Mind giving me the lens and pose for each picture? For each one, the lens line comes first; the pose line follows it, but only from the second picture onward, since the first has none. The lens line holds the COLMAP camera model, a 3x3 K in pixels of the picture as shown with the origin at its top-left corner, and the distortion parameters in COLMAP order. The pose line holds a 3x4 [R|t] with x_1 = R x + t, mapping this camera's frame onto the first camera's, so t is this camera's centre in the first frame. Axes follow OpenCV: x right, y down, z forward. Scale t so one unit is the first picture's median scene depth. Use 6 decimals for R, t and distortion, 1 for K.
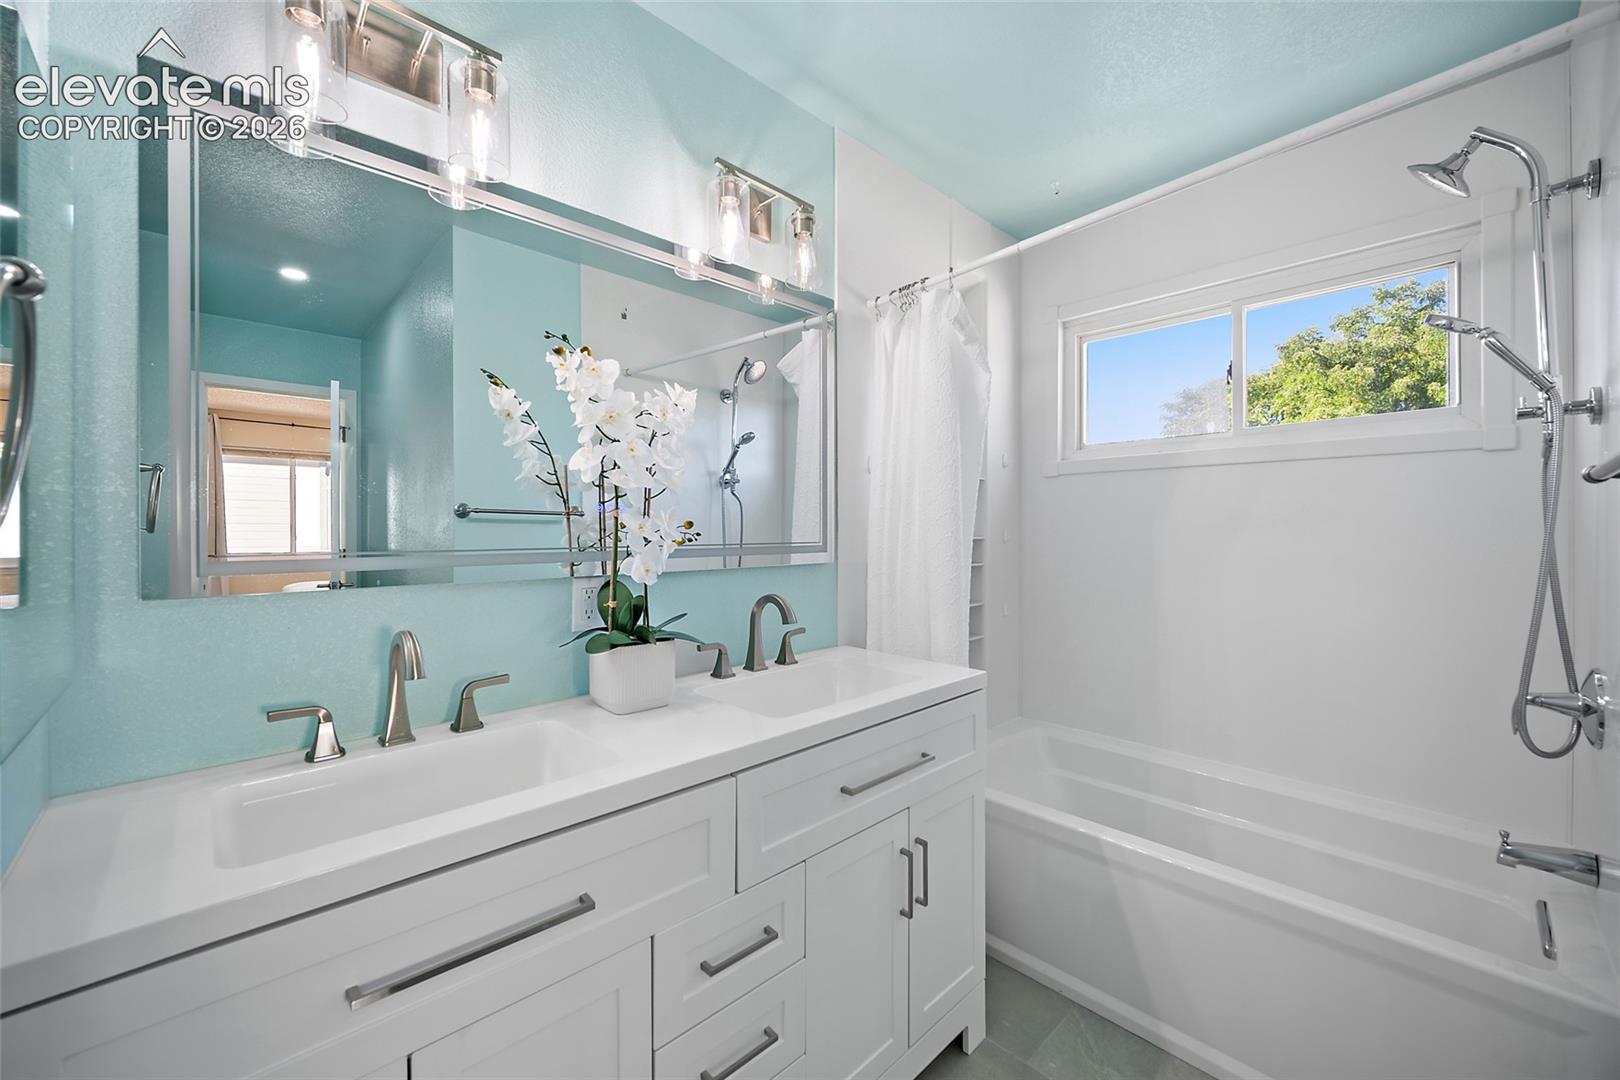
lens RADIAL K [[642.6, 0, 817.6], [0, 642.6, 537.1], [0, 0, 1]] dist [-0.004291, -0.001104]
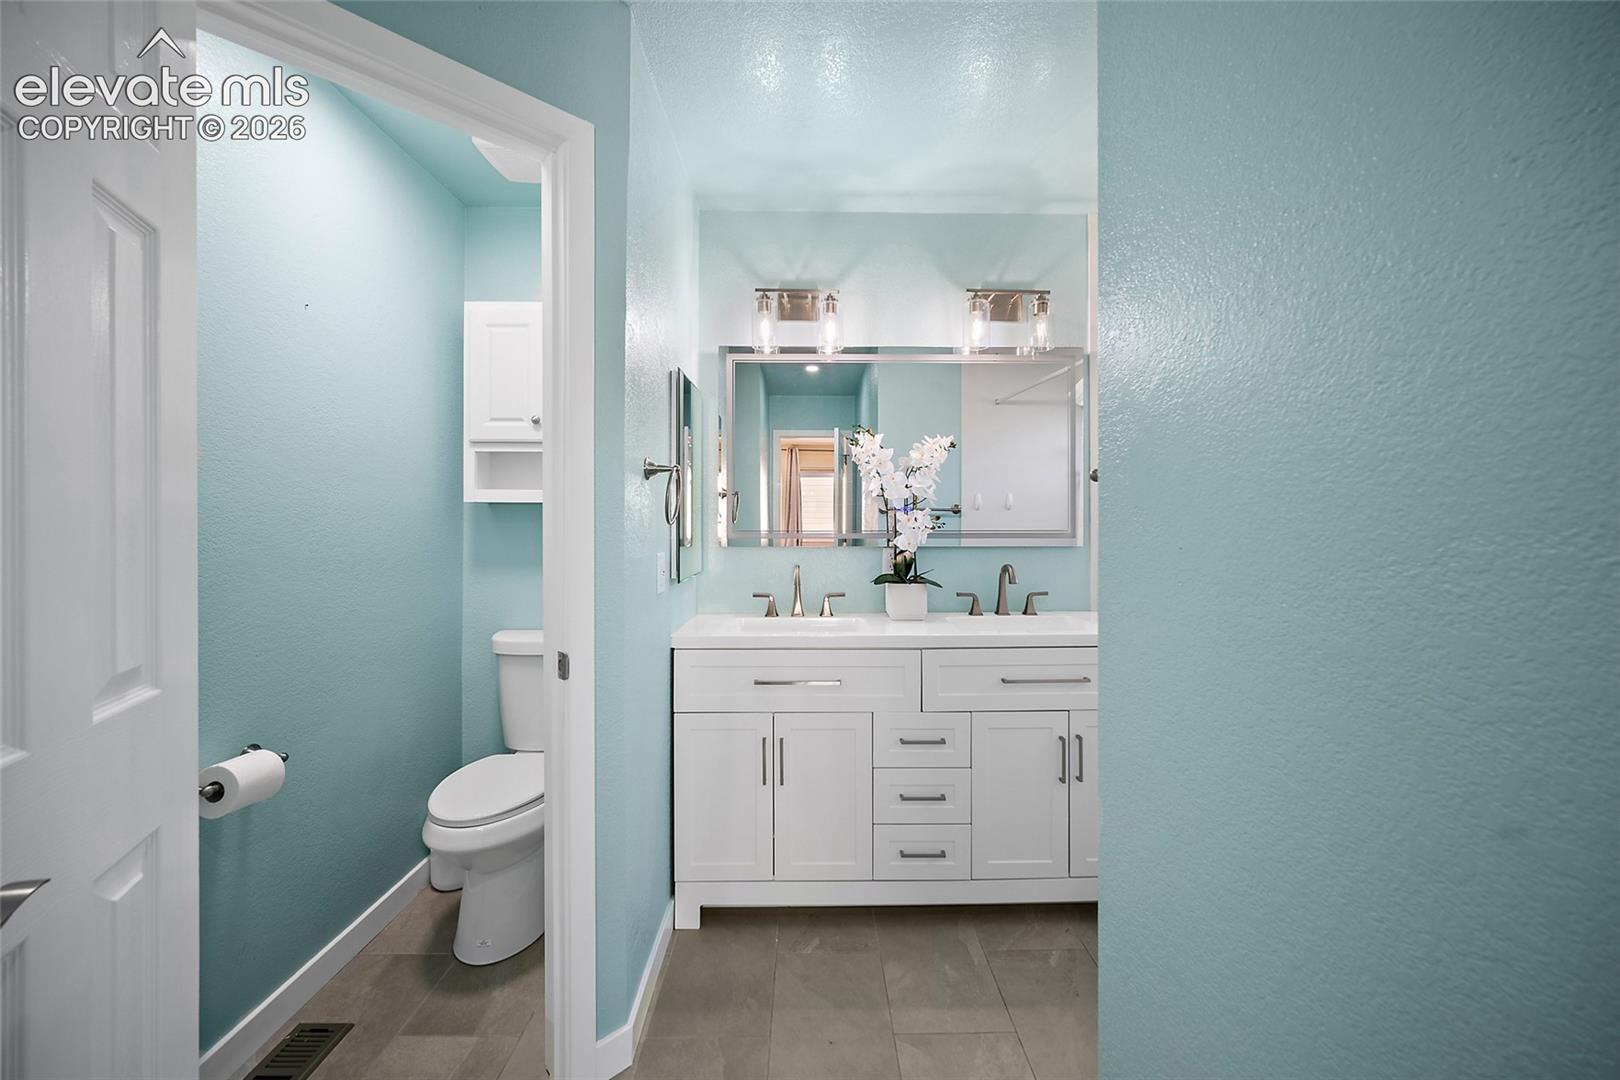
lens RADIAL K [[642.6, 0, 807.5], [0, 642.6, 531.2], [0, 0, 1]] dist [-0.004291, -0.001104]
pose [[0.722892, 0.009844, -0.690891, 0.731323], [-0.008402, 0.999950, 0.005457, 0.009210], [0.690910, 0.001860, 0.722938, -0.475910]]
